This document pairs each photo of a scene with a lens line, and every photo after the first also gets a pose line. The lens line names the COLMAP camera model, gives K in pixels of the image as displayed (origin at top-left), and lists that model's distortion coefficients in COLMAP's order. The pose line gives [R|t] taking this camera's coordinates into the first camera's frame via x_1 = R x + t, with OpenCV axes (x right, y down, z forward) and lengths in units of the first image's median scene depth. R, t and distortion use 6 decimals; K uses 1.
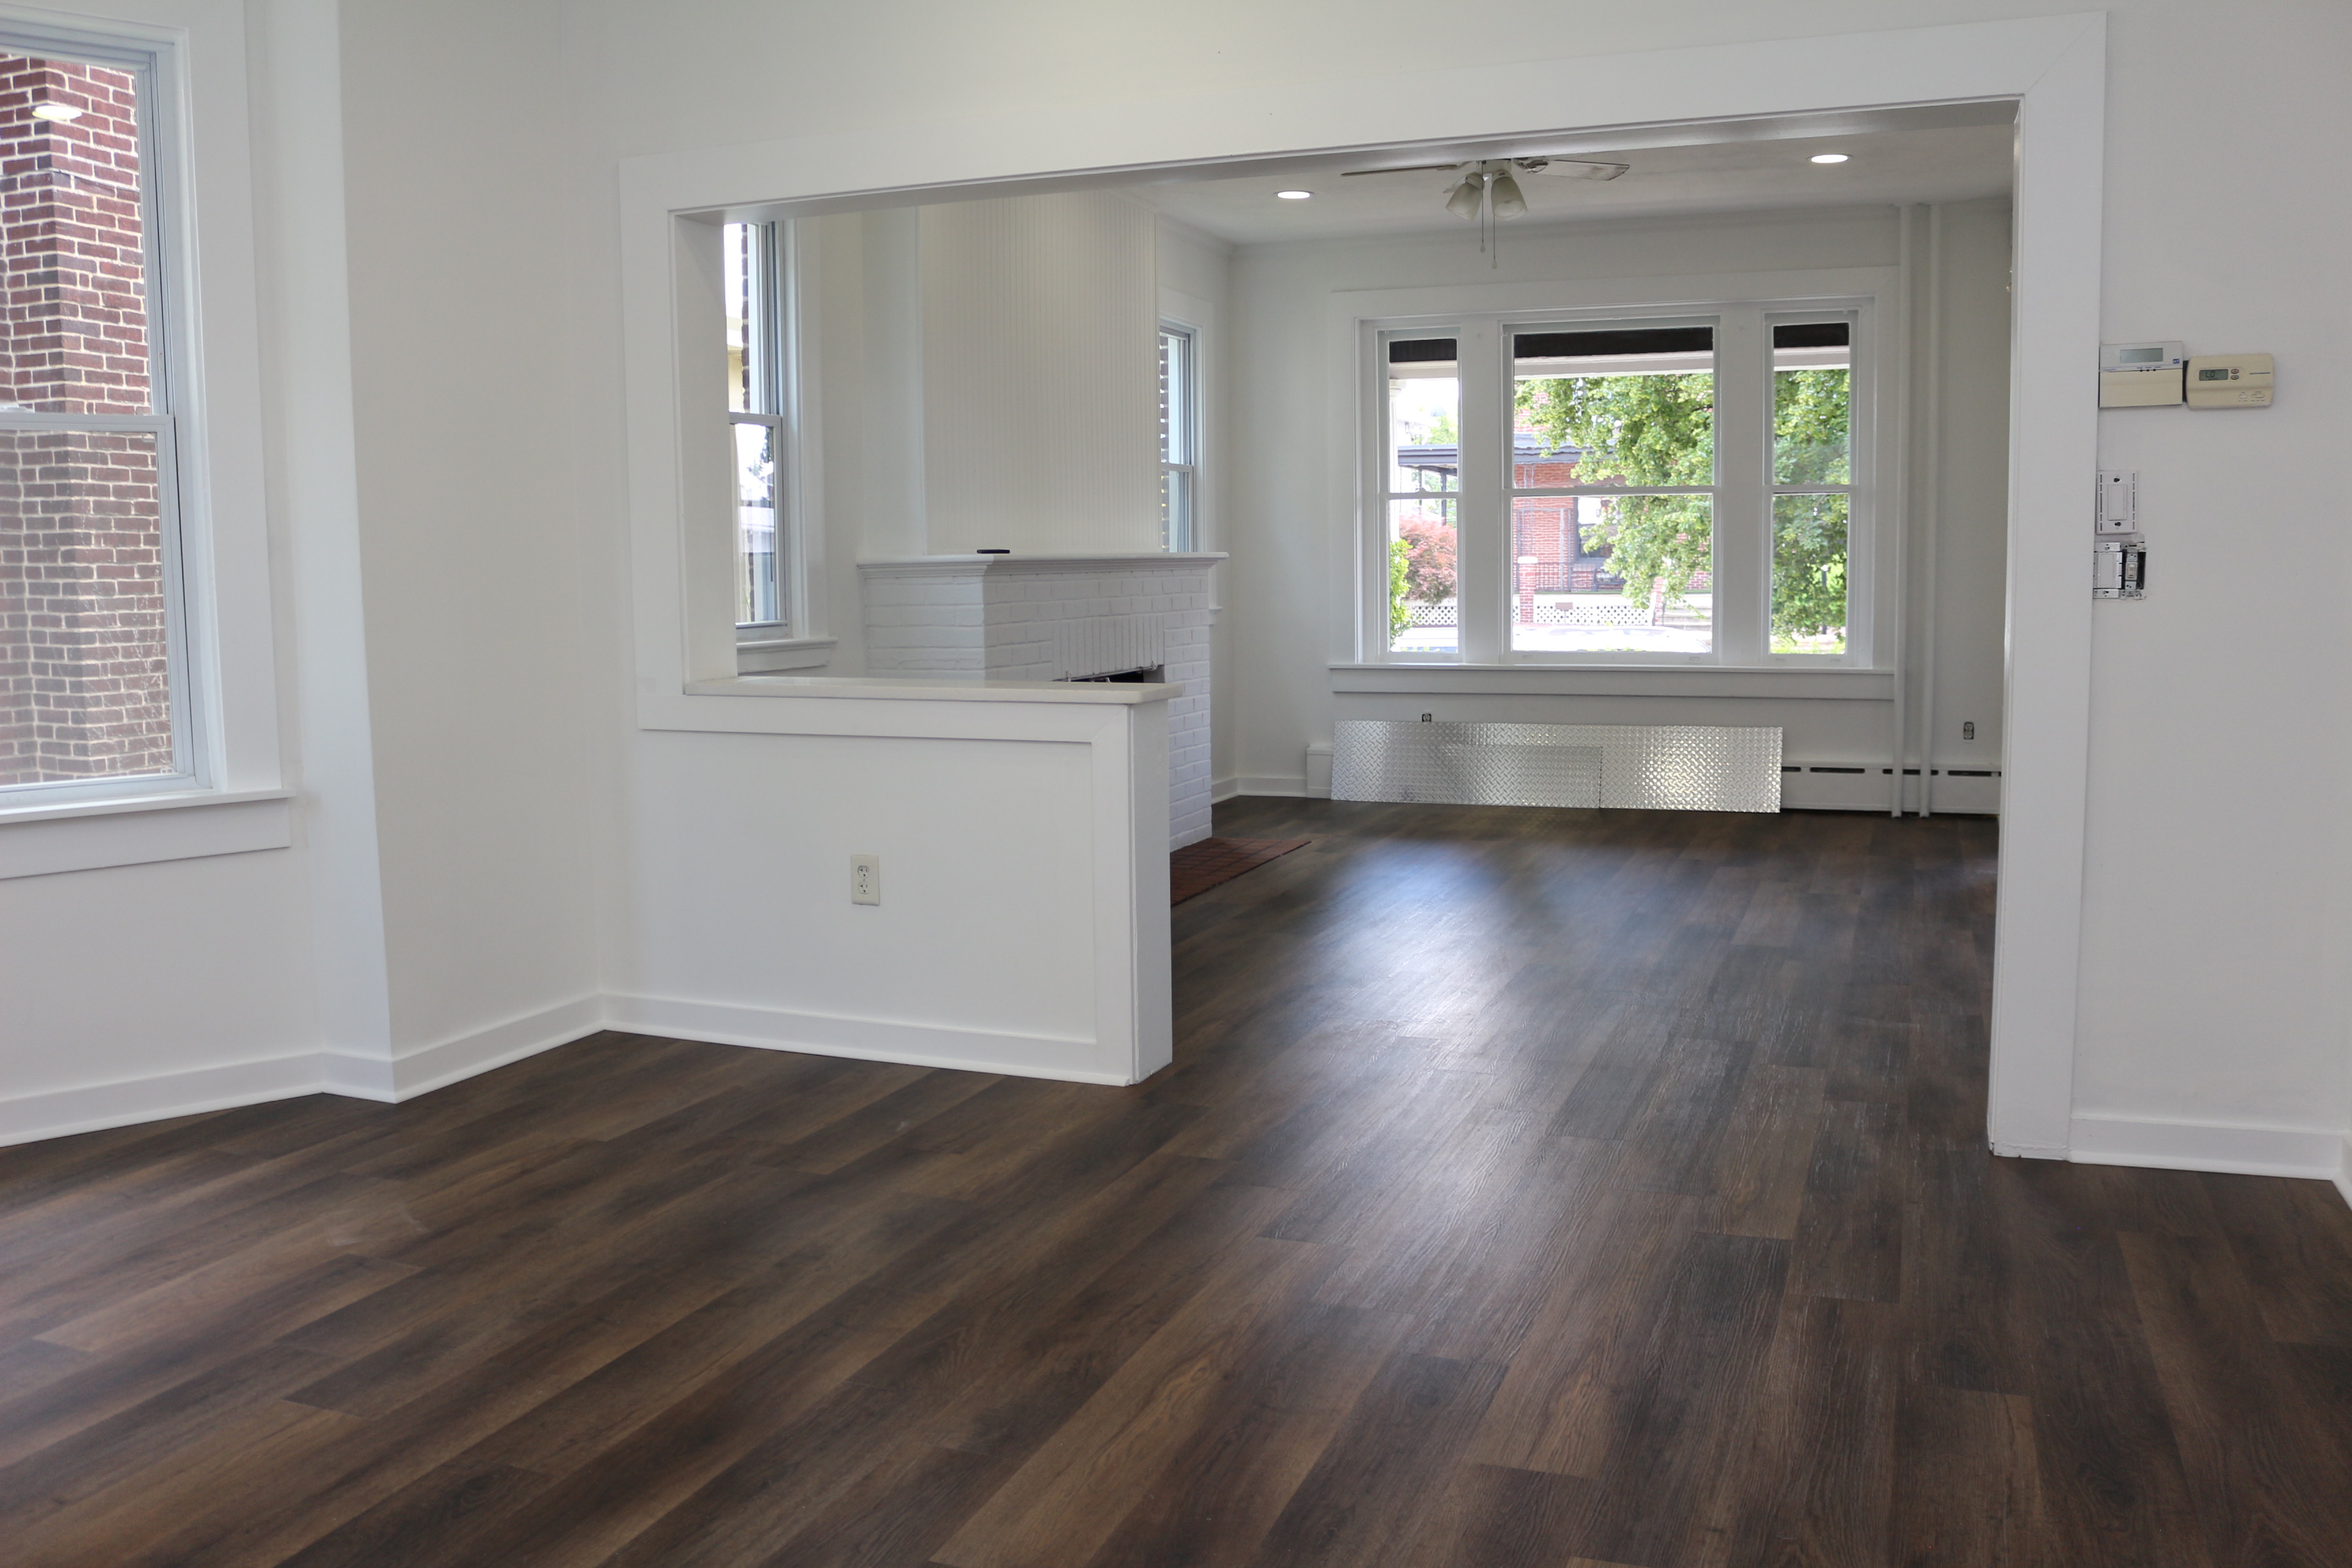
lens RADIAL K [[1938.2, 0, 1181.8], [0, 1938.2, 796.8], [0, 0, 1]] dist [-0.157174, 0.126366]
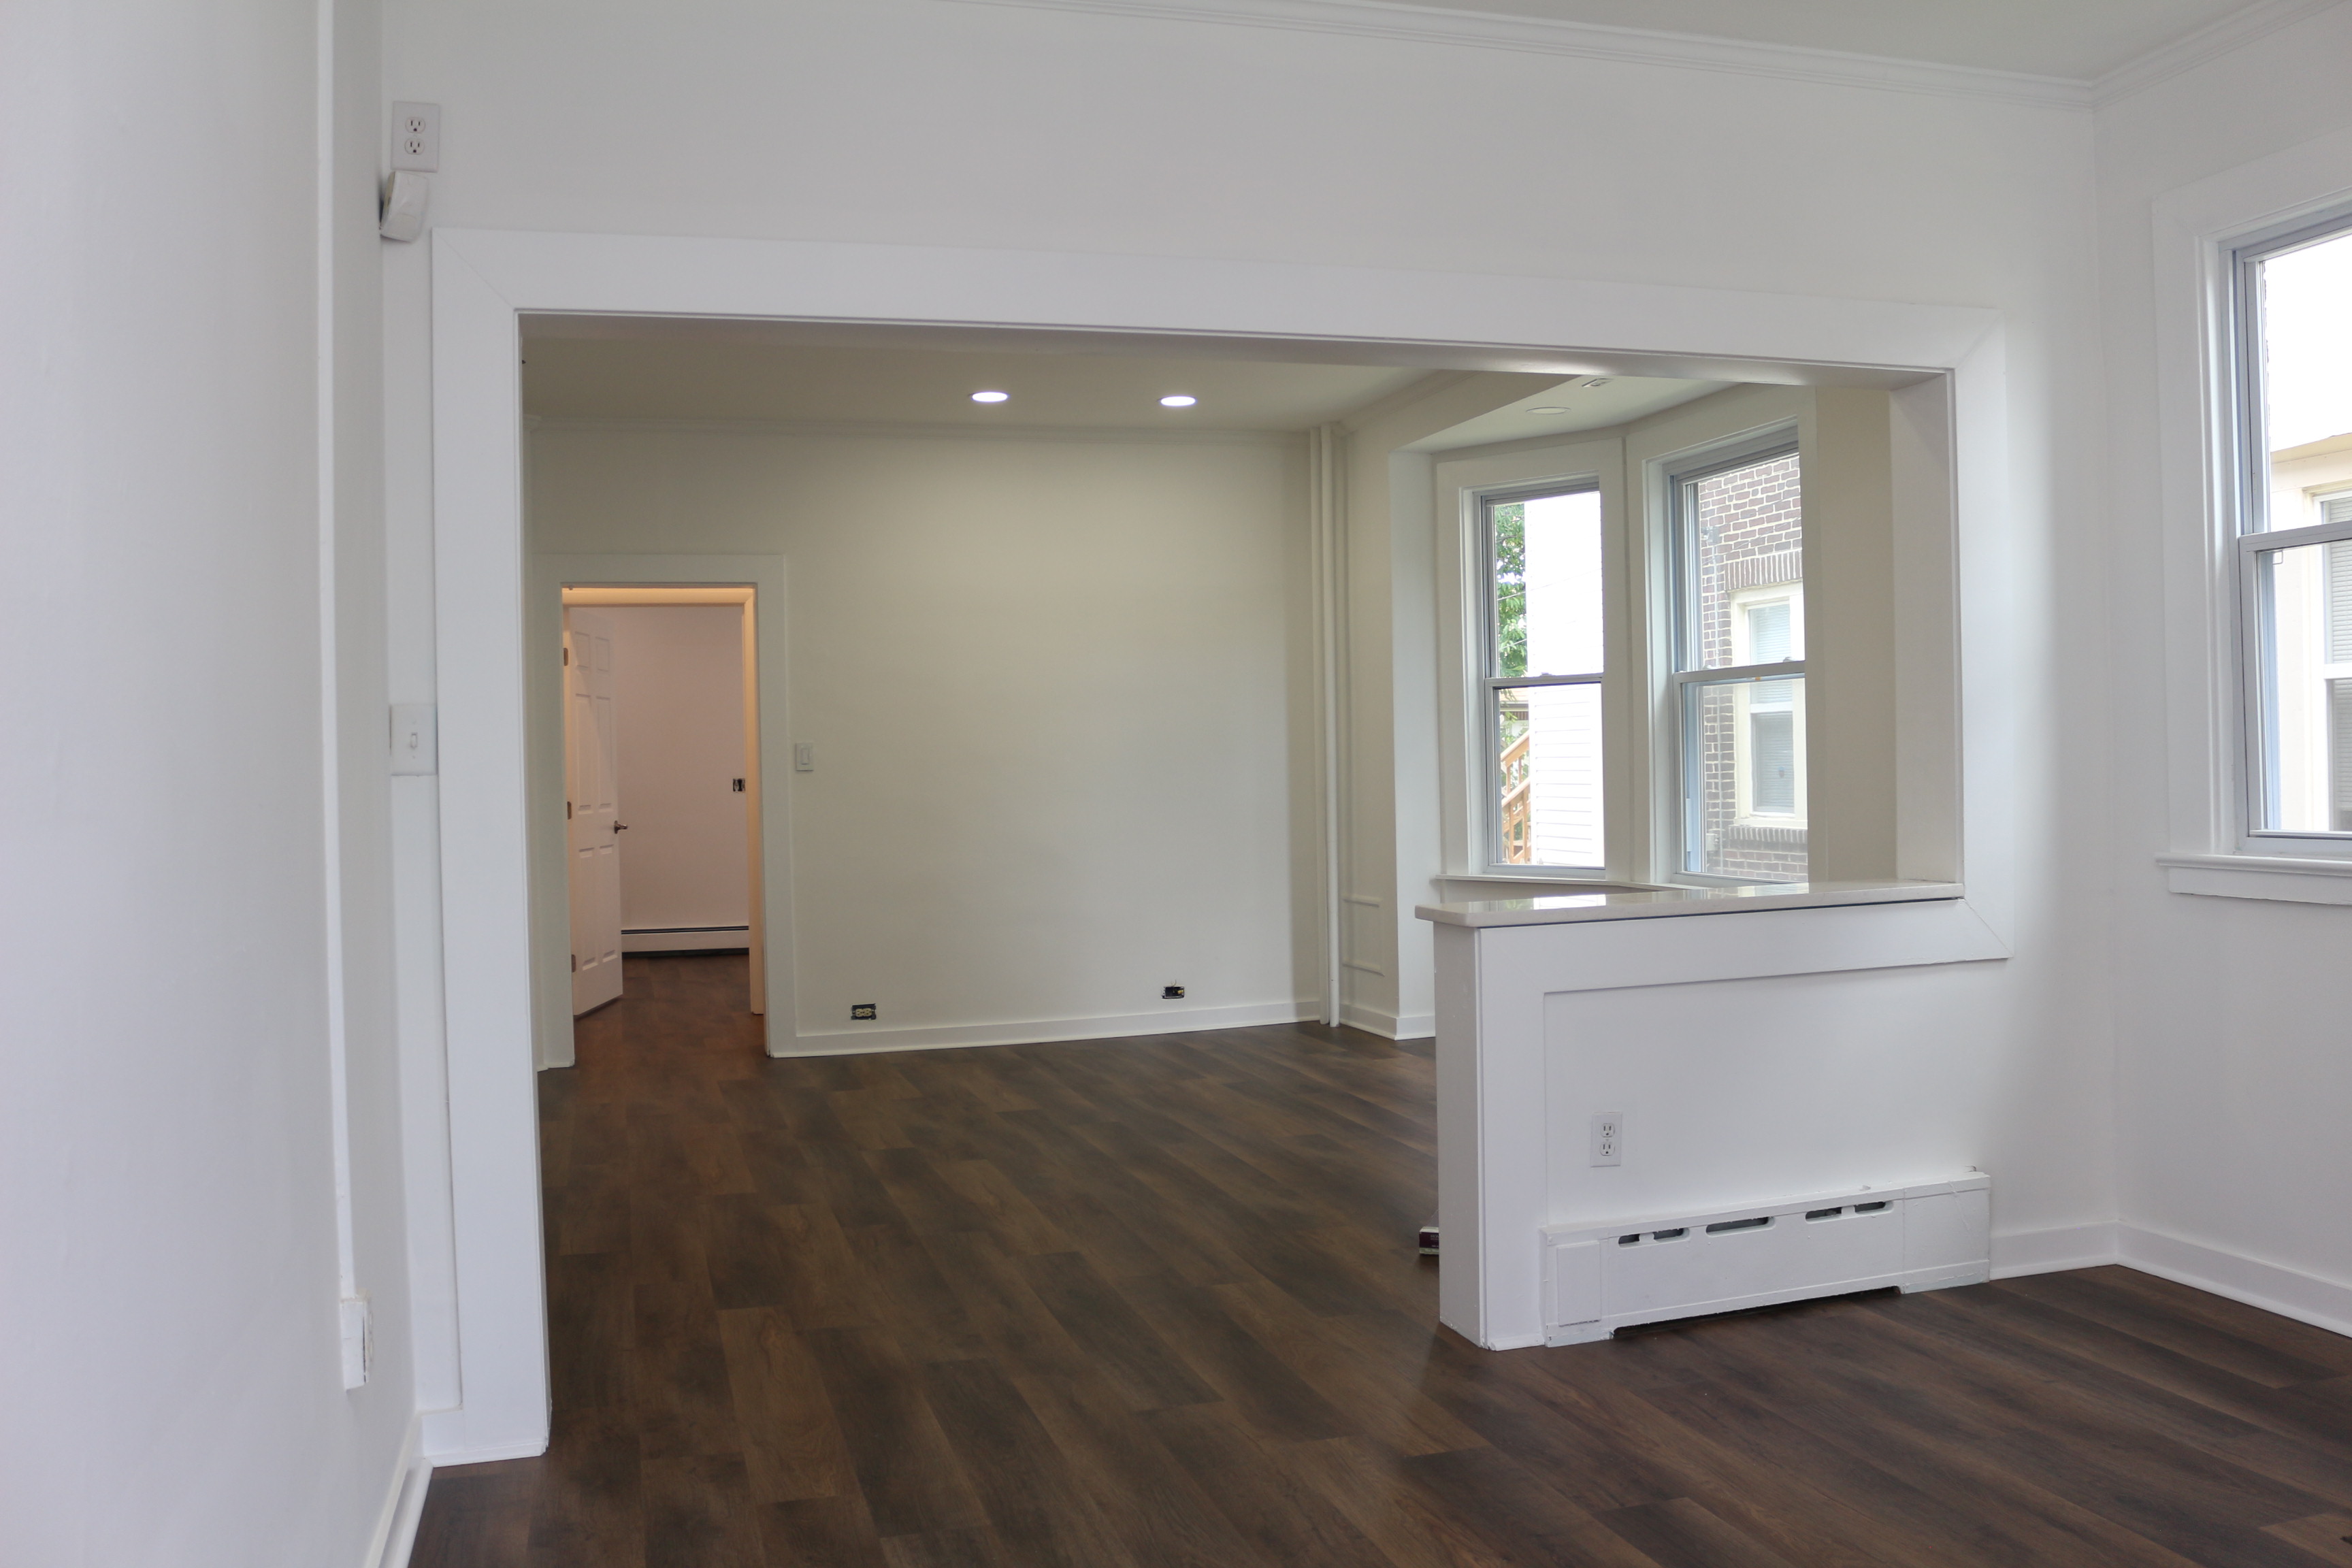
lens RADIAL K [[1938.2, 0, 1181.8], [0, 1938.2, 796.8], [0, 0, 1]] dist [-0.157174, 0.126366]
pose [[-0.792181, 0.039272, -0.609022, 0.425691], [-0.041117, 0.992226, 0.117464, -0.140653], [0.608900, 0.118094, -0.784407, 1.088624]]
